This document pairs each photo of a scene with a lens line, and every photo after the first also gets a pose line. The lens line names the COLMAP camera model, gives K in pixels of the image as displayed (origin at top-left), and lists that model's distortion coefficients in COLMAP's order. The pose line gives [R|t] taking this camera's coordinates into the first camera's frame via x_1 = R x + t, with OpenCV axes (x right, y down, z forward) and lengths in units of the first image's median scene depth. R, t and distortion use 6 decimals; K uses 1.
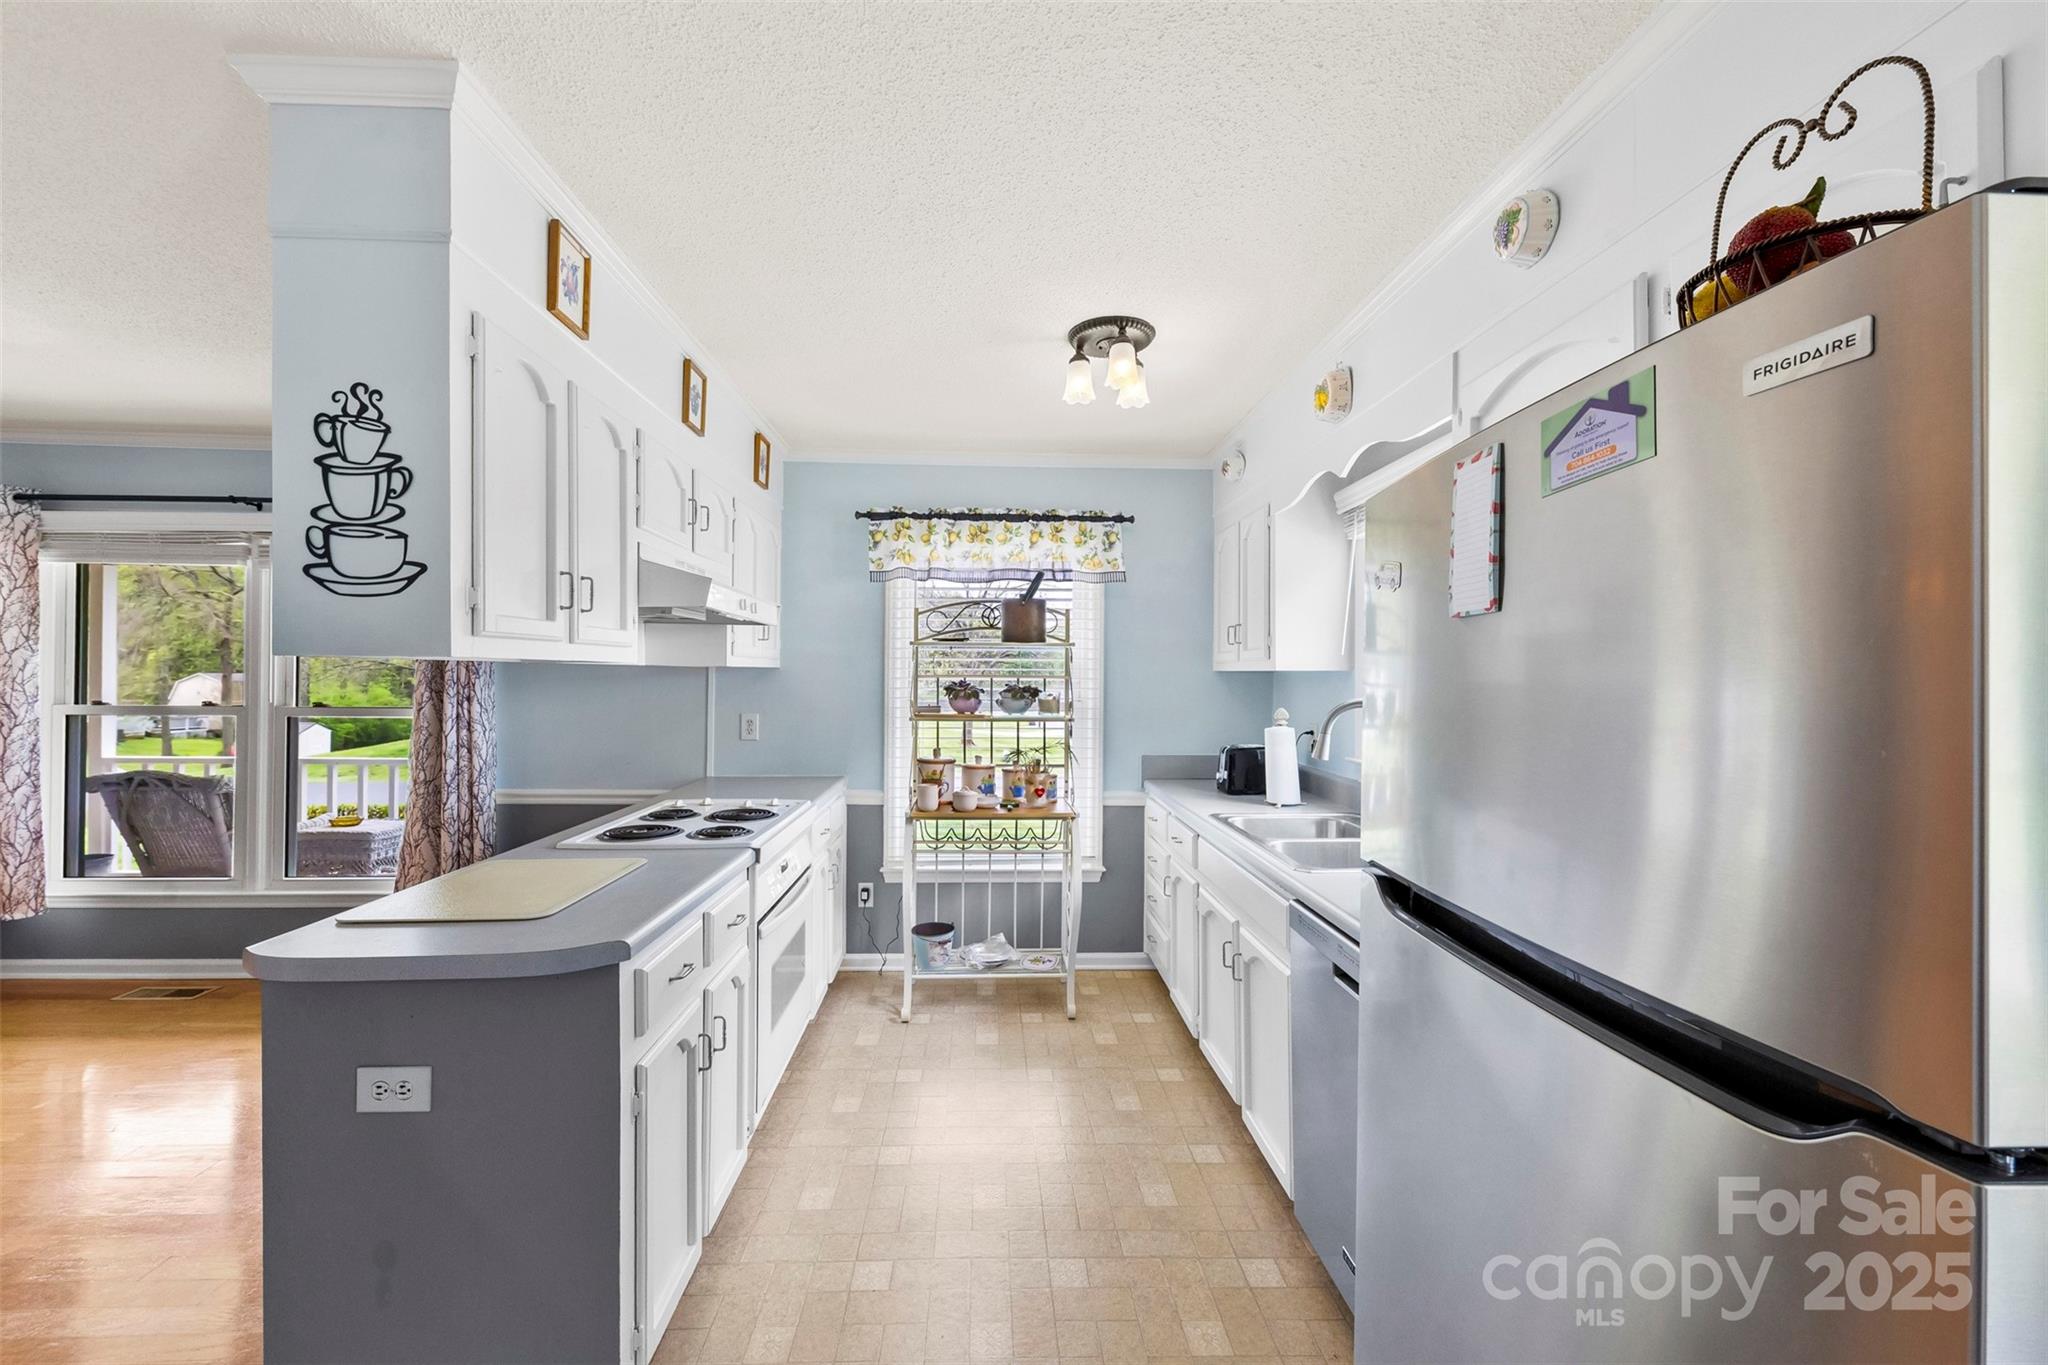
lens RADIAL K [[780.9, 0, 1007.6], [0, 780.9, 675.0], [0, 0, 1]] dist [0.006283, -0.003109]
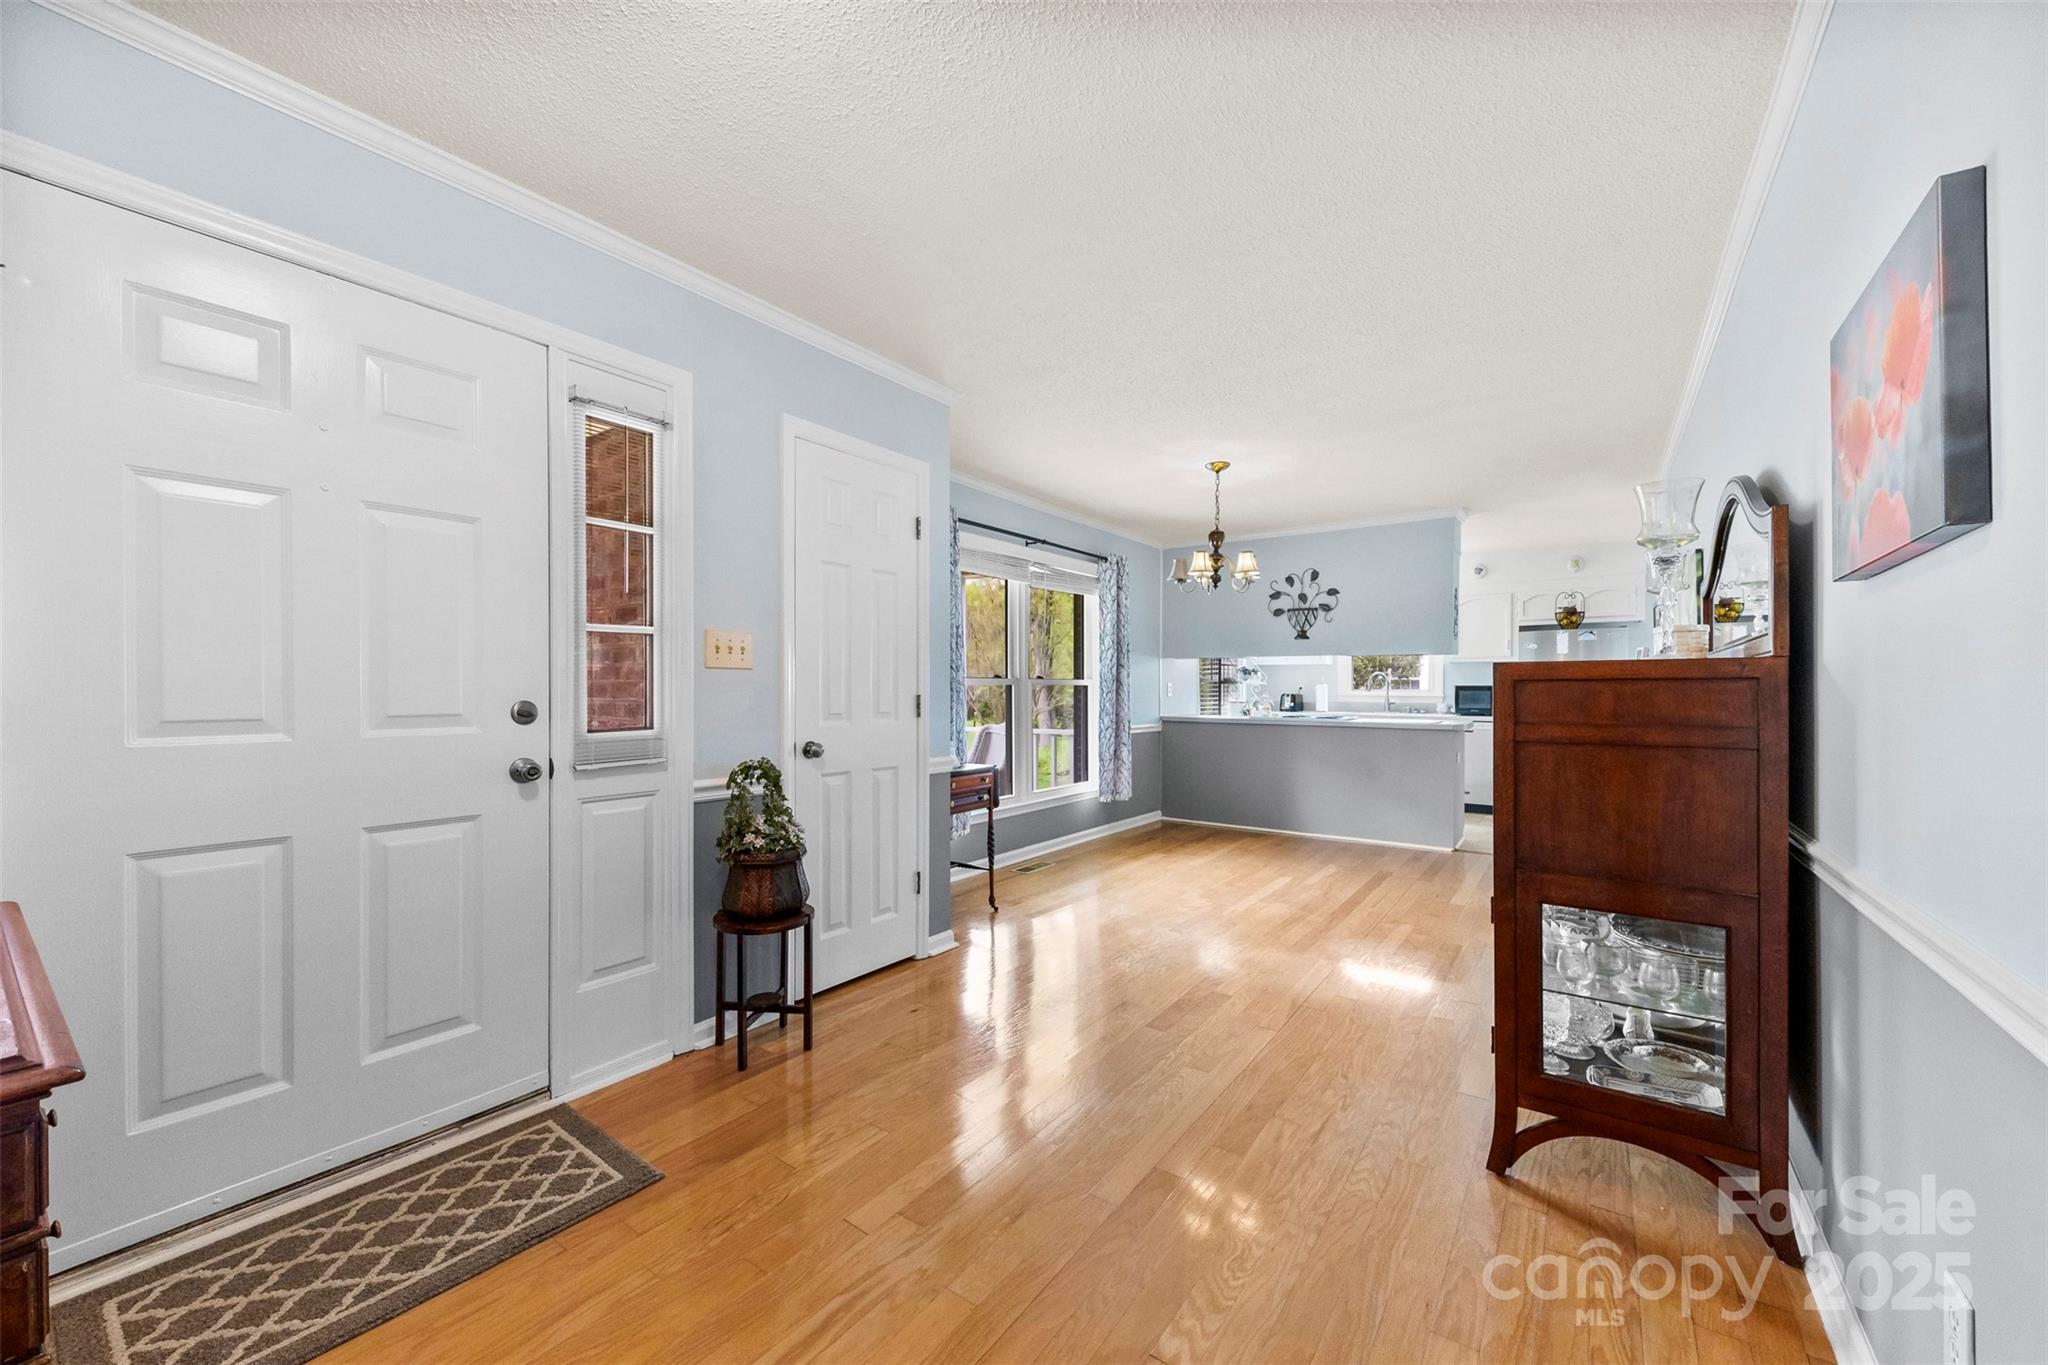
lens RADIAL K [[780.9, 0, 1032.5], [0, 780.9, 688.6], [0, 0, 1]] dist [0.006283, -0.003109]
pose [[0.625321, -0.008483, 0.780322, -5.297825], [0.000345, 0.999944, 0.010594, 0.111529], [-0.780368, -0.006355, 0.625289, 0.156522]]
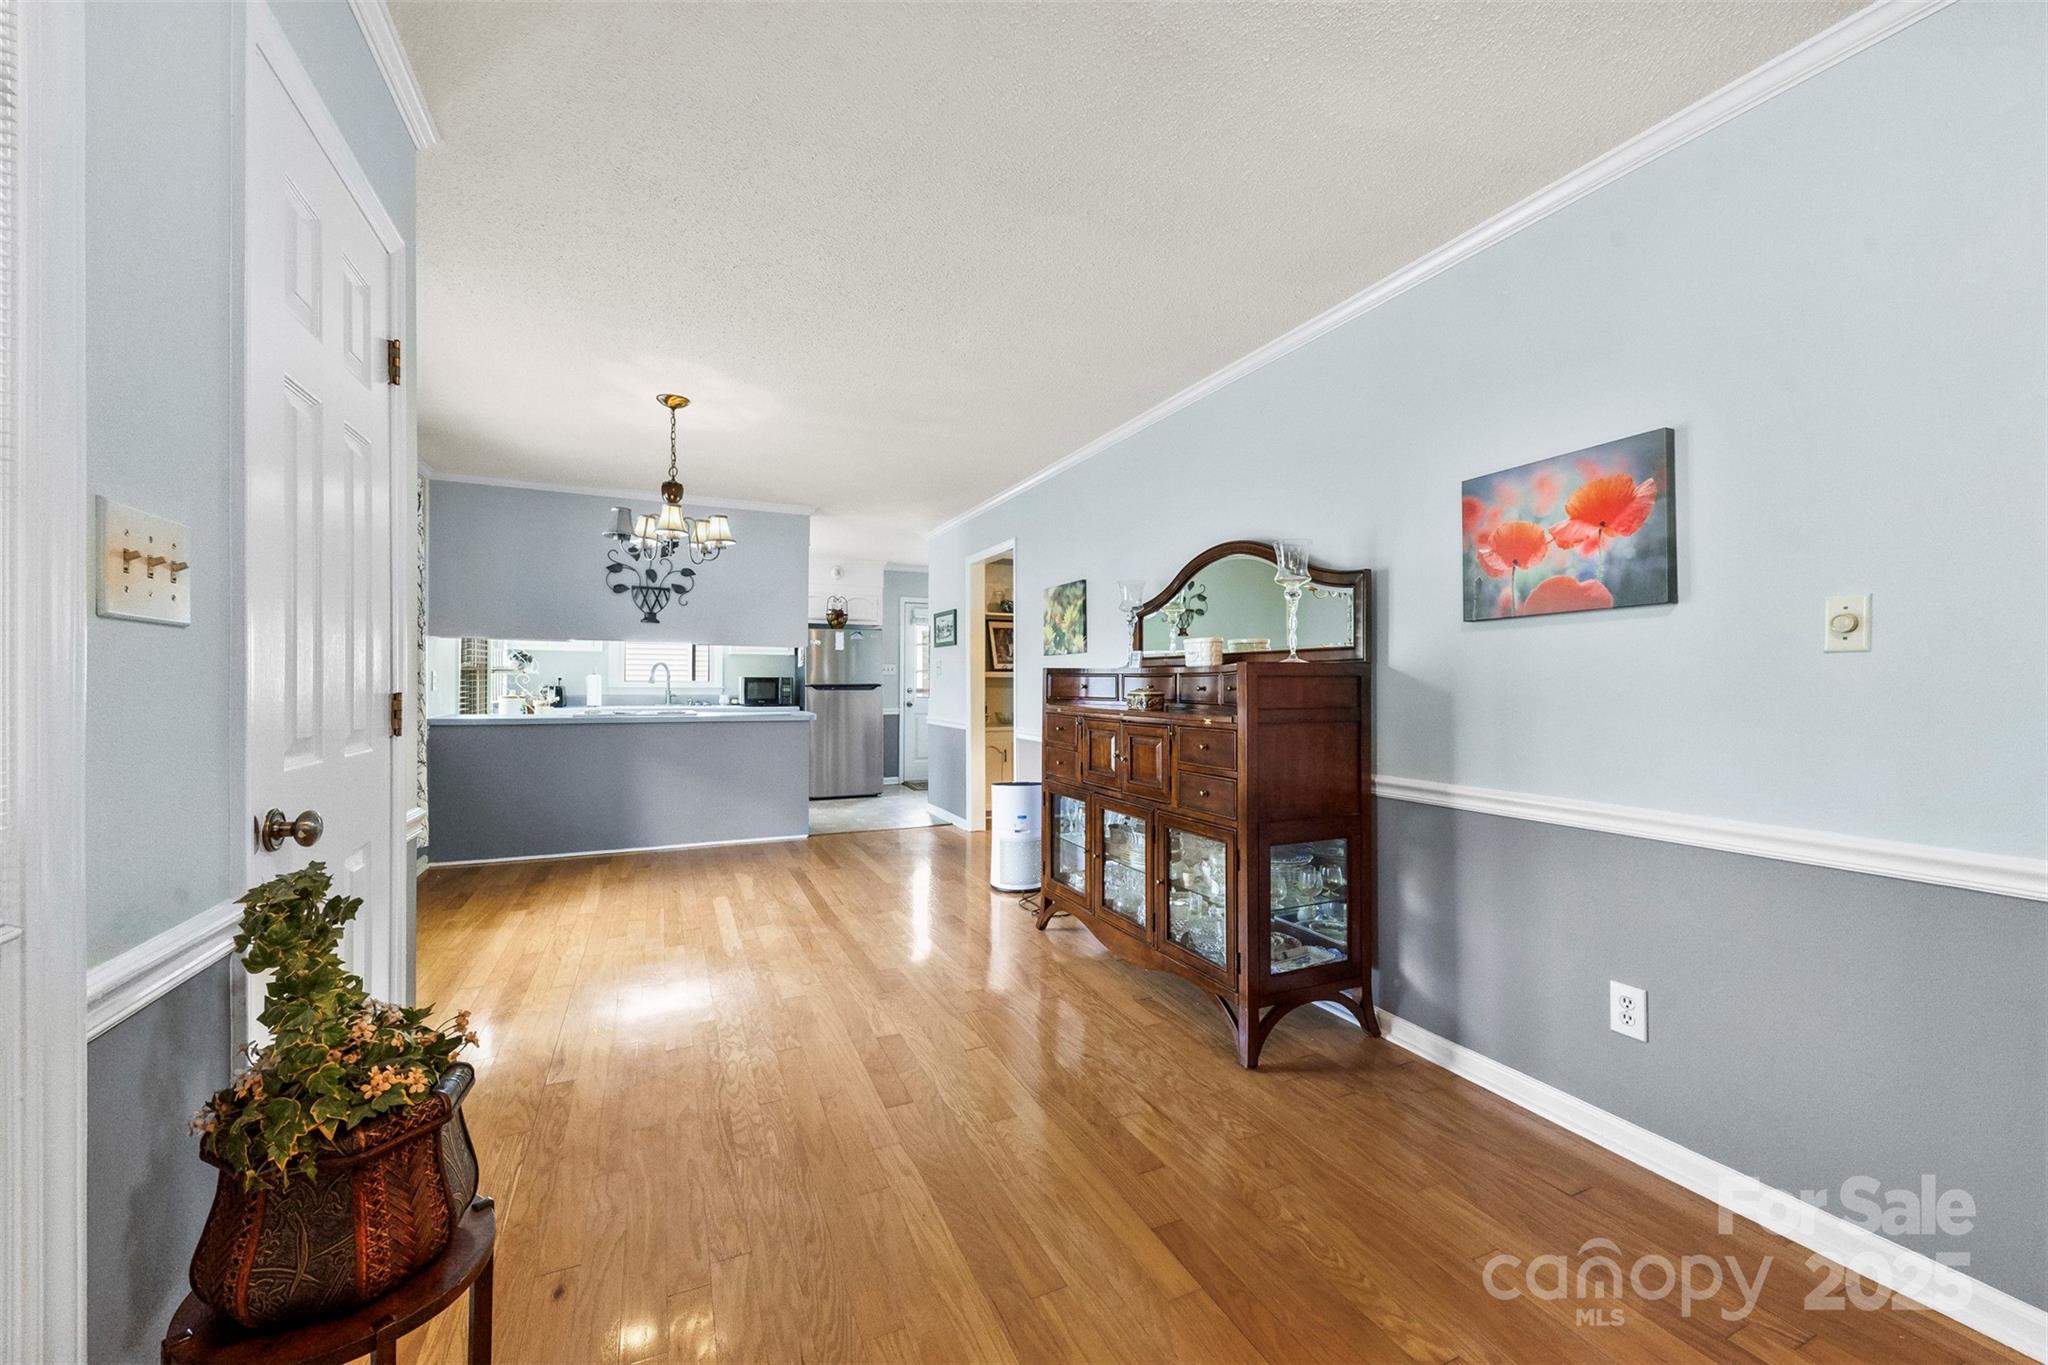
lens RADIAL K [[780.9, 0, 1031.1], [0, 780.9, 681.3], [0, 0, 1]] dist [0.006283, -0.003109]
pose [[-0.377389, -0.010109, 0.926000, -5.134221], [-0.012043, 0.999909, 0.006008, 0.120075], [-0.925977, -0.008885, -0.377476, 1.429504]]
